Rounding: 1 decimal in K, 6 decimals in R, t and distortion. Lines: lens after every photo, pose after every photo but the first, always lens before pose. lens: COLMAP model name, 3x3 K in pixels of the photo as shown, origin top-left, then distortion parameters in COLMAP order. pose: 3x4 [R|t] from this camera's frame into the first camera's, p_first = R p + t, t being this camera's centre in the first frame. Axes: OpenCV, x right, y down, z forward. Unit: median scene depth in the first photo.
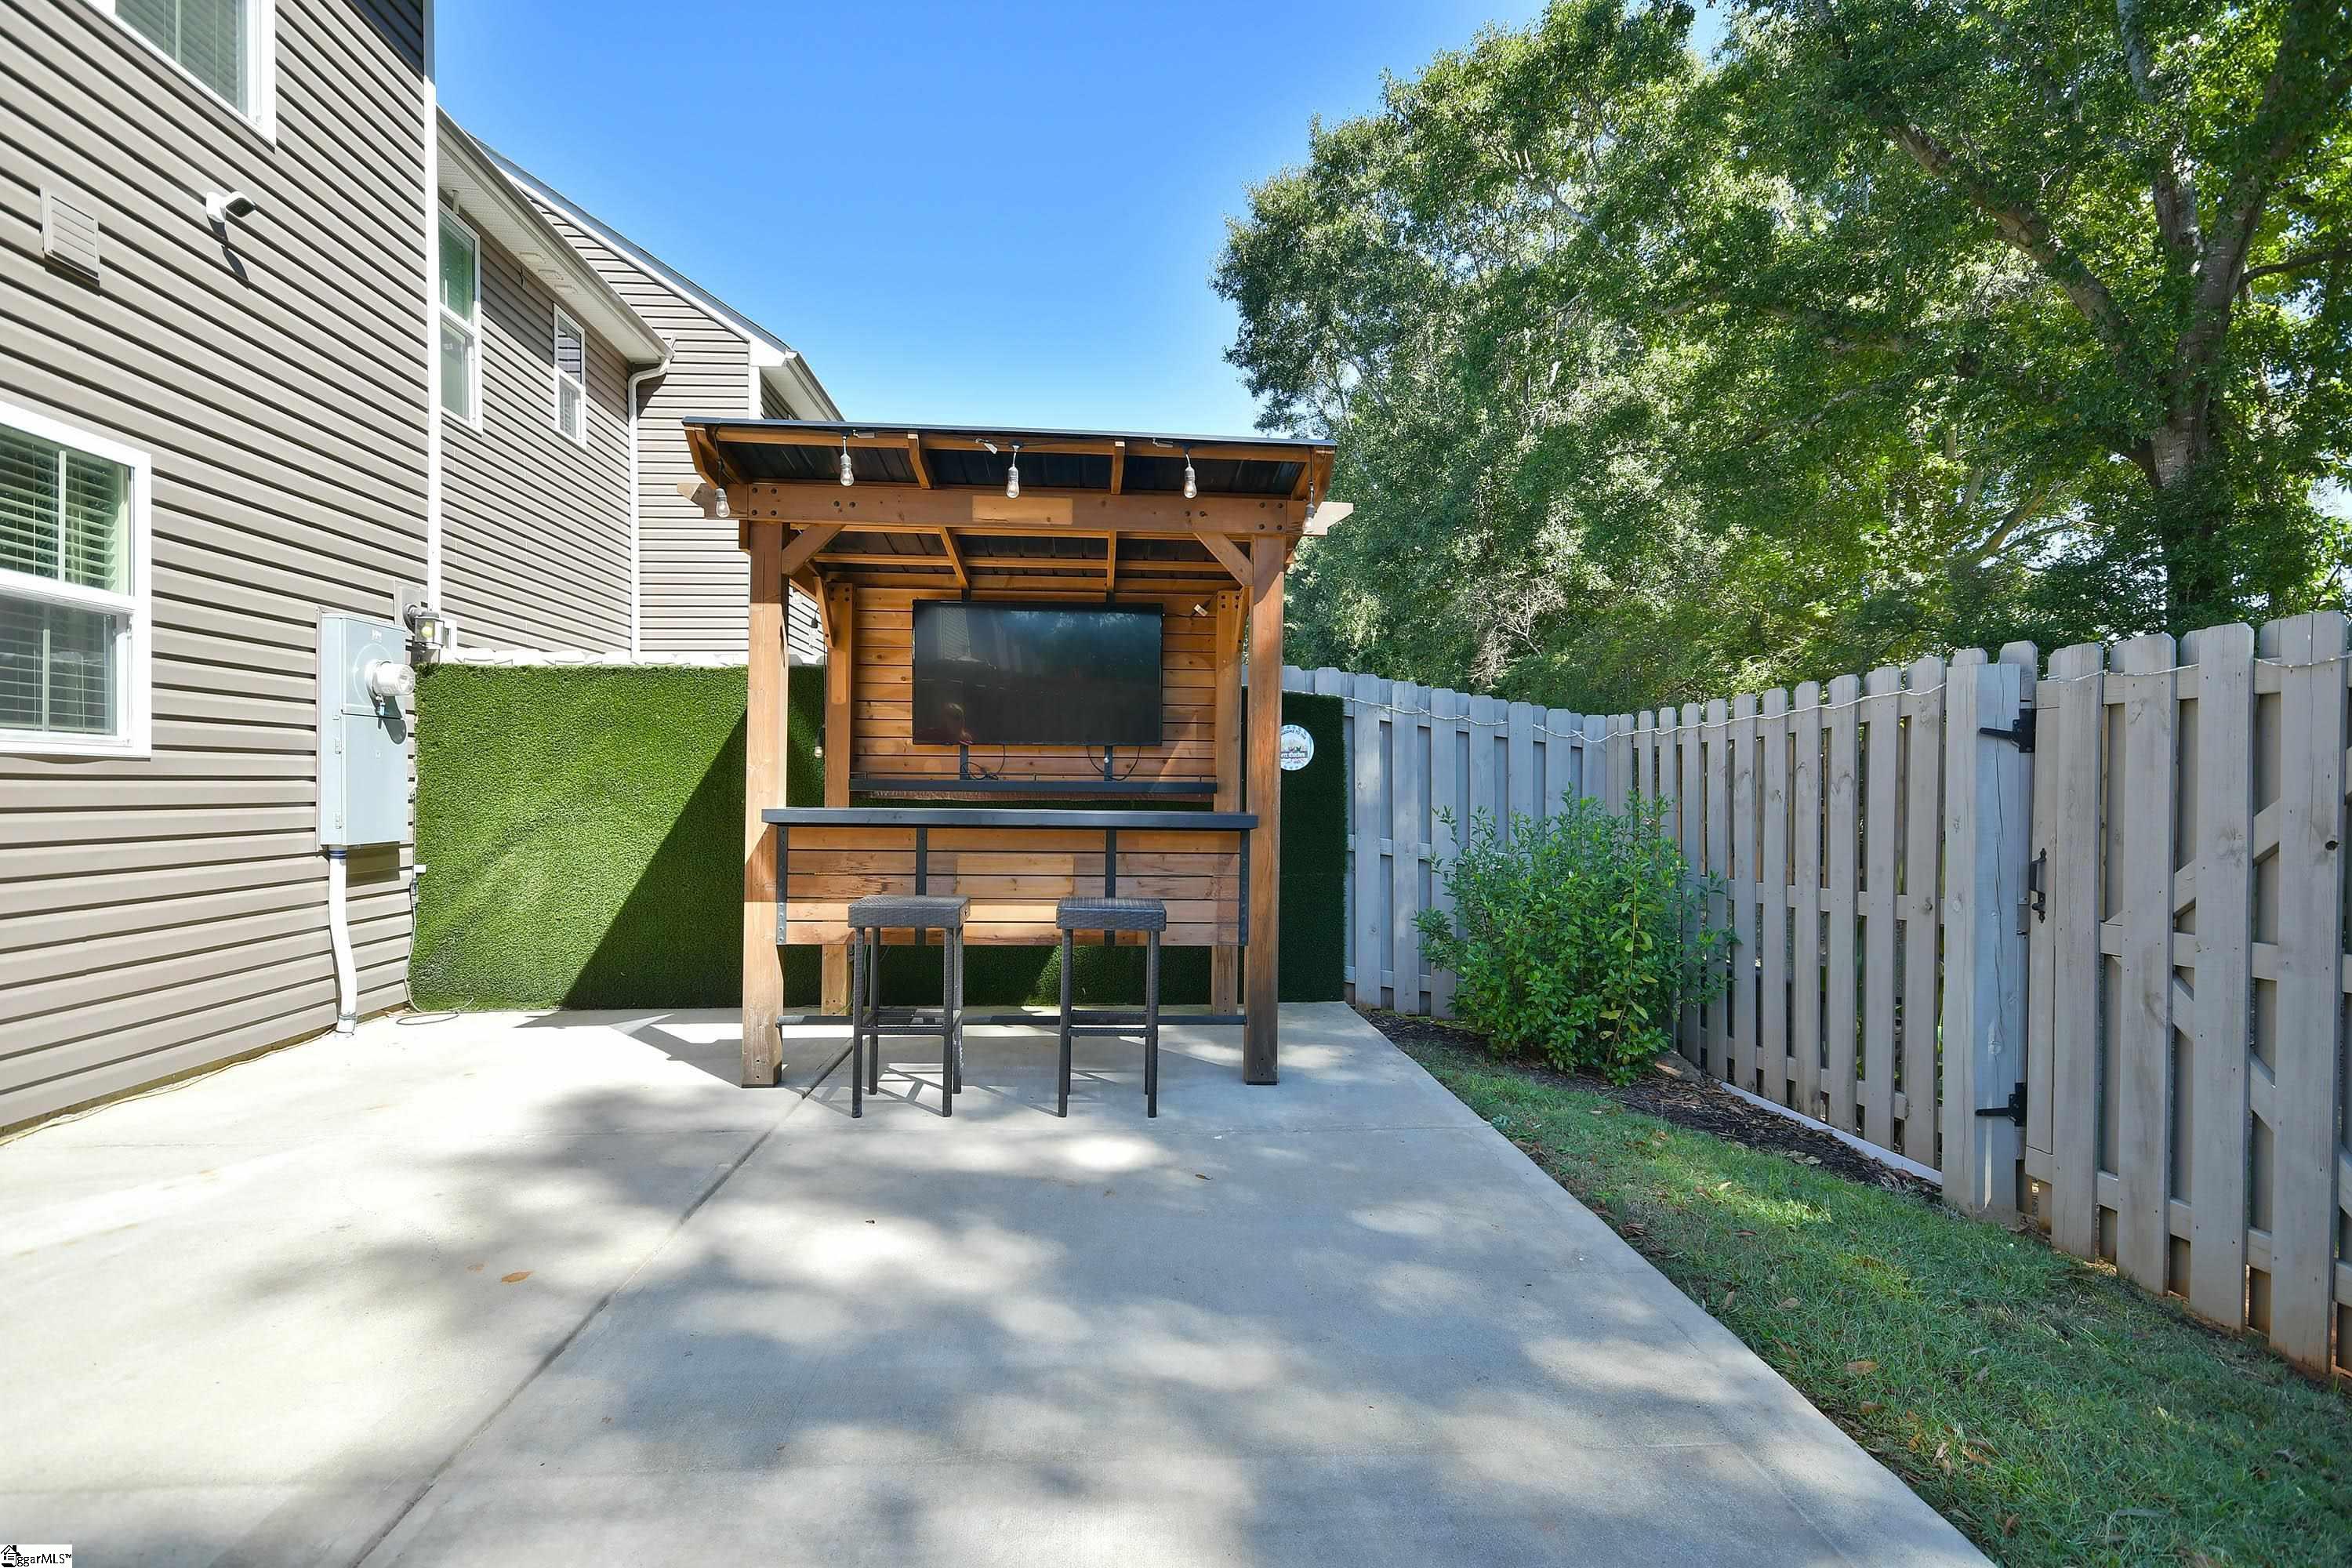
lens RADIAL K [[1169.4, 0, 1174.4], [0, 1169.4, 785.9], [0, 0, 1]] dist [0.002277, 0.000374]
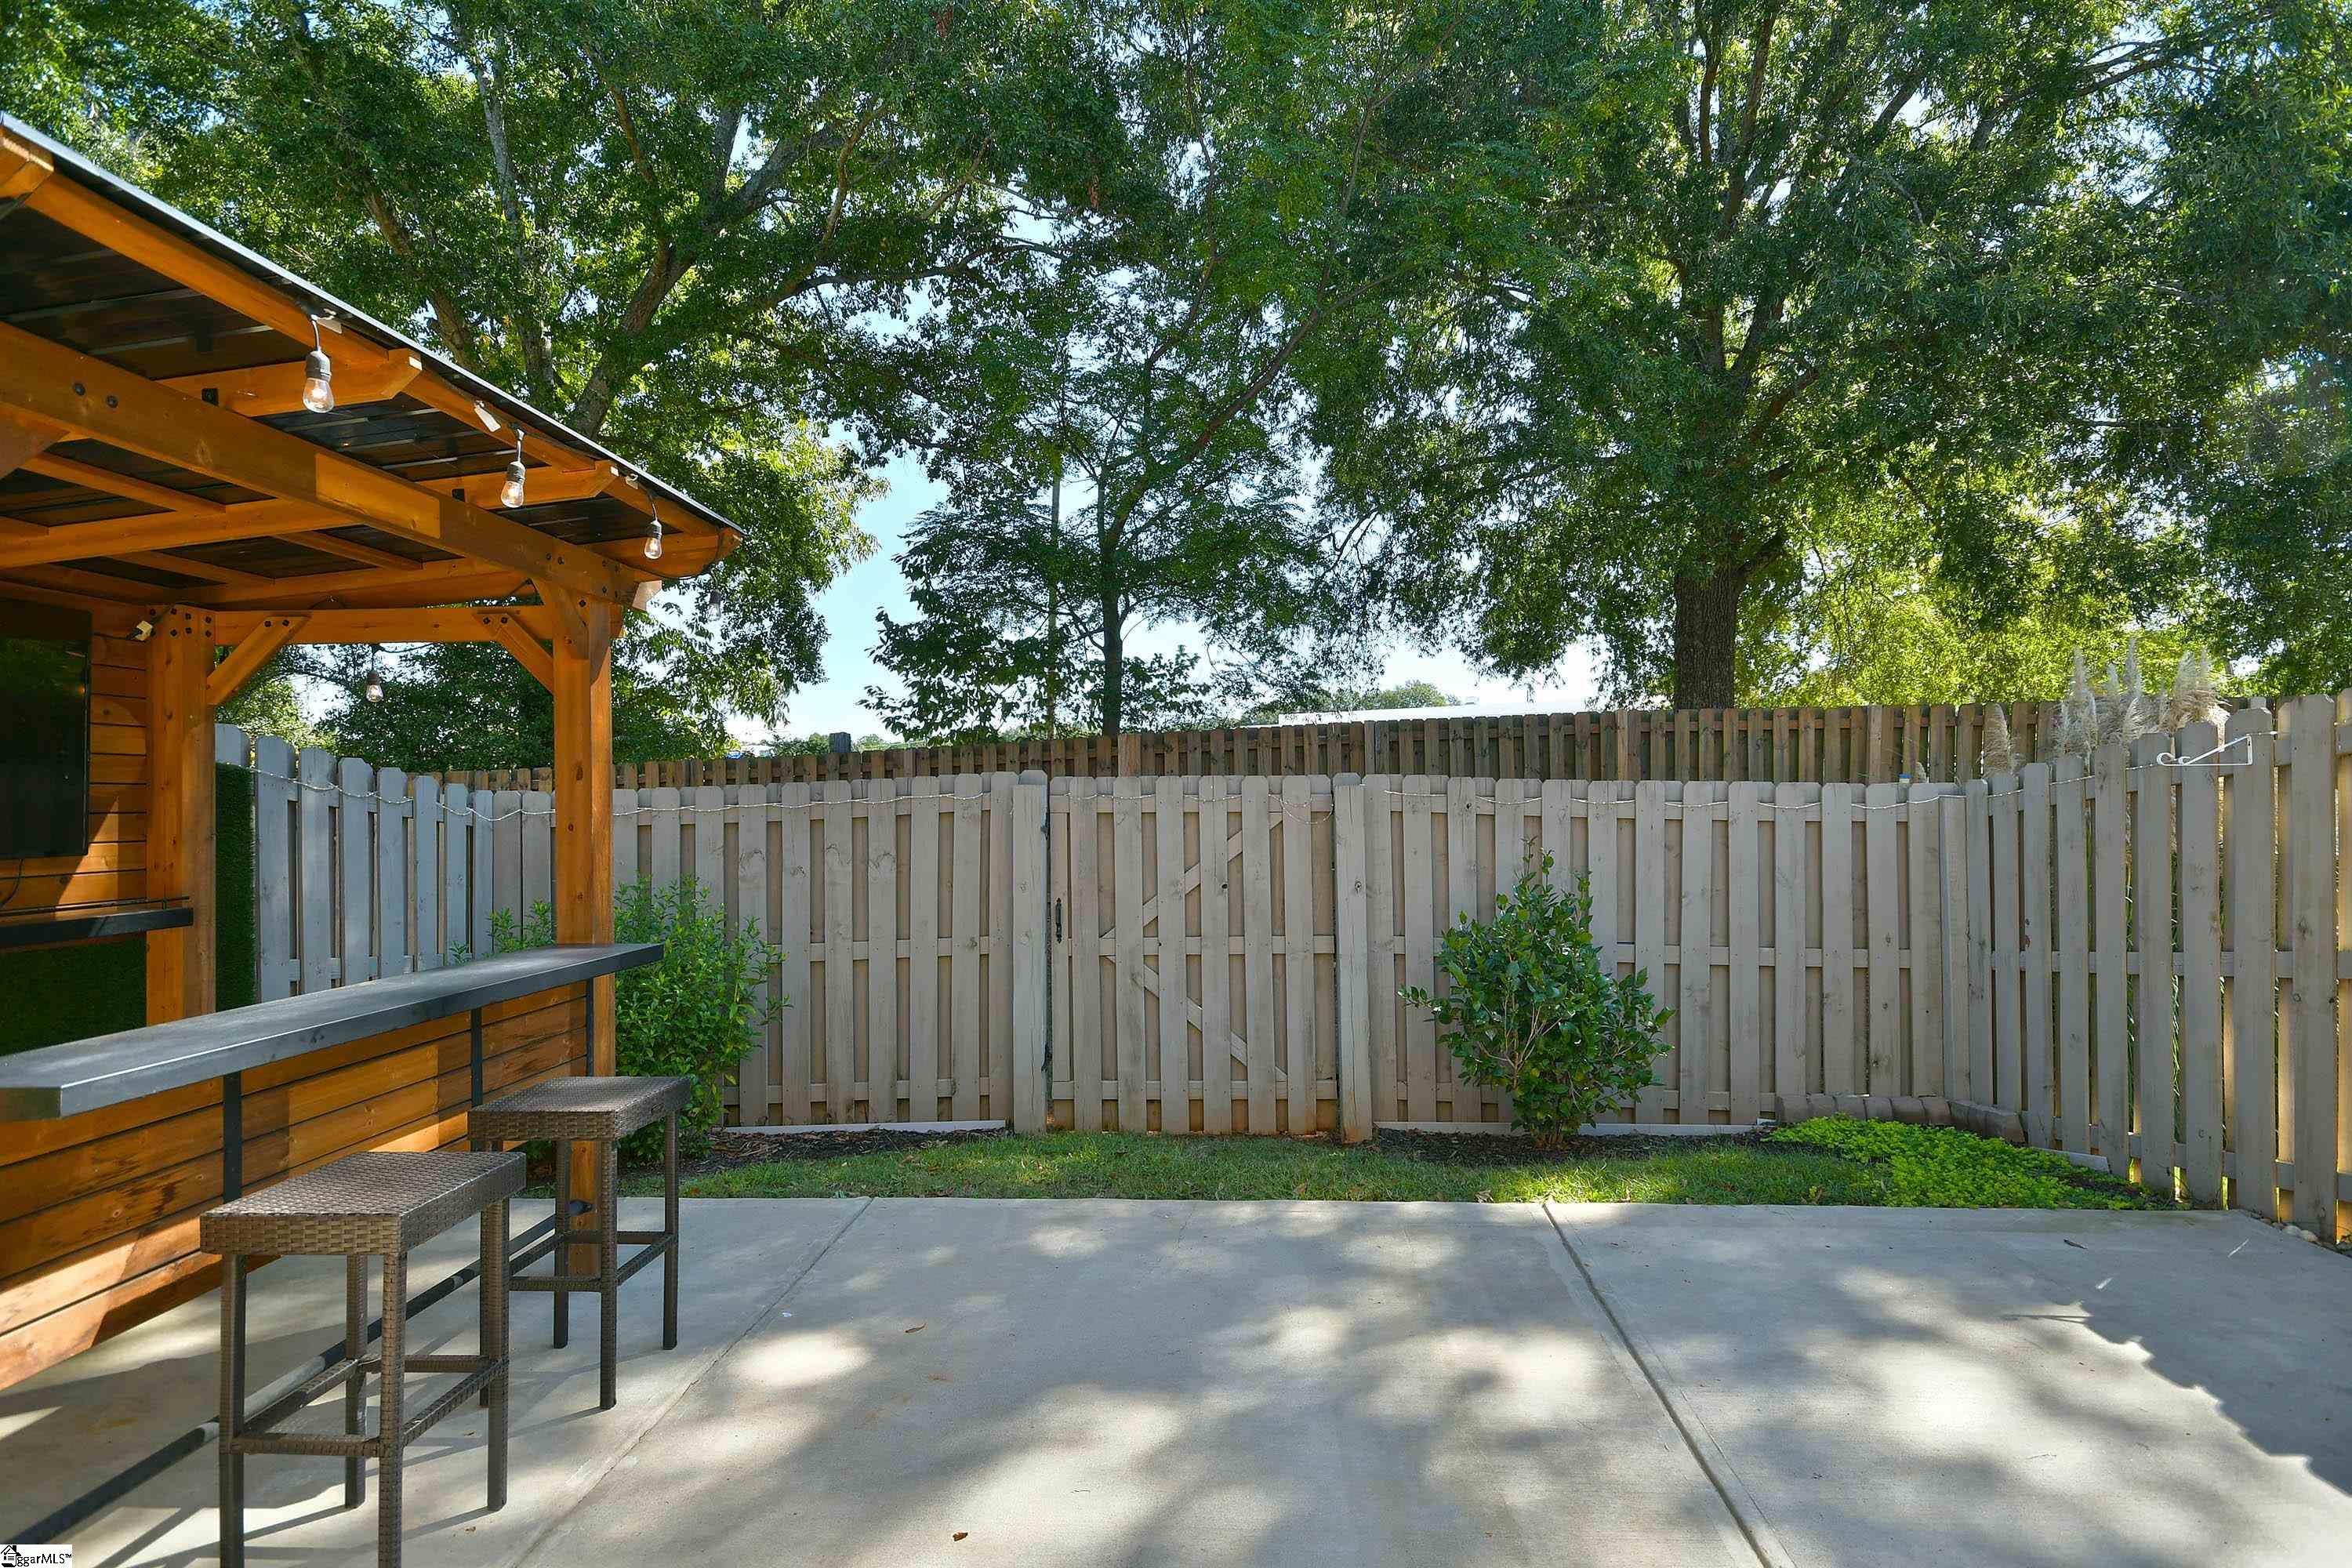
lens RADIAL K [[1163.8, 0, 1179.1], [0, 1163.8, 788.3], [0, 0, 1]] dist [0.002026, 0.000112]
pose [[0.113831, 0.003409, 0.993494, -1.008713], [0.010424, 0.999935, -0.004625, -0.106558], [-0.993445, 0.010883, 0.113788, 0.739069]]
